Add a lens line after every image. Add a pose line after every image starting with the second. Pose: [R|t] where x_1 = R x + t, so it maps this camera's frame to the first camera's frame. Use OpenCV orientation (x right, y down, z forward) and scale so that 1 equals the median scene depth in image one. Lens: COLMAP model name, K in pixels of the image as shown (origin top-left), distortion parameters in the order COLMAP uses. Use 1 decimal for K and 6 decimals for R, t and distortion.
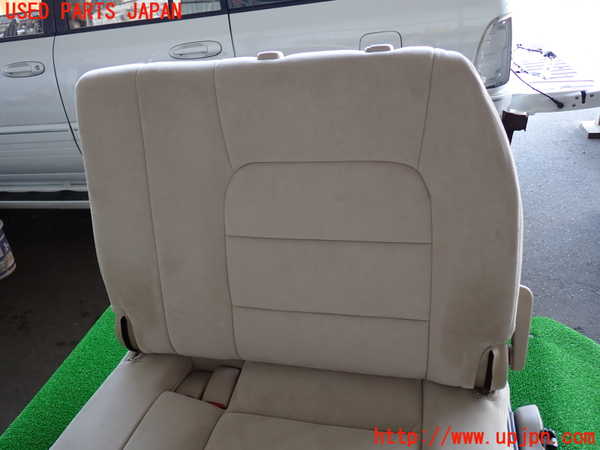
lens RADIAL K [[492.8, 0, 300.0], [0, 492.8, 225.0], [0, 0, 1]] dist [0.006863, -0.012947]
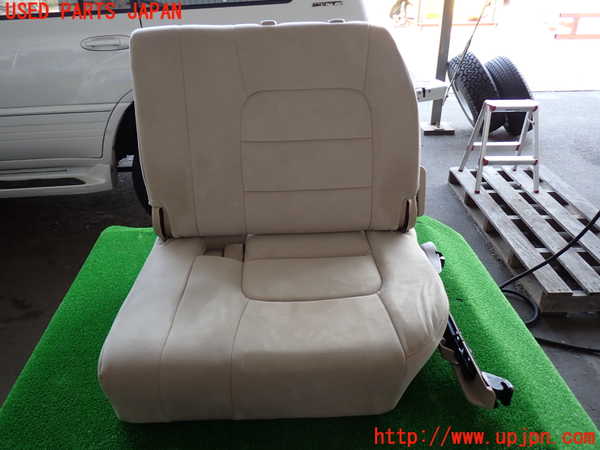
lens RADIAL K [[492.1, 0, 300.0], [0, 492.1, 225.0], [0, 0, 1]] dist [0.000432, -0.007342]
pose [[0.958111, -0.056496, 0.280771, -0.408272], [0.065335, 0.997616, -0.022214, 0.317038], [-0.278847, 0.039628, 0.959518, -0.476814]]
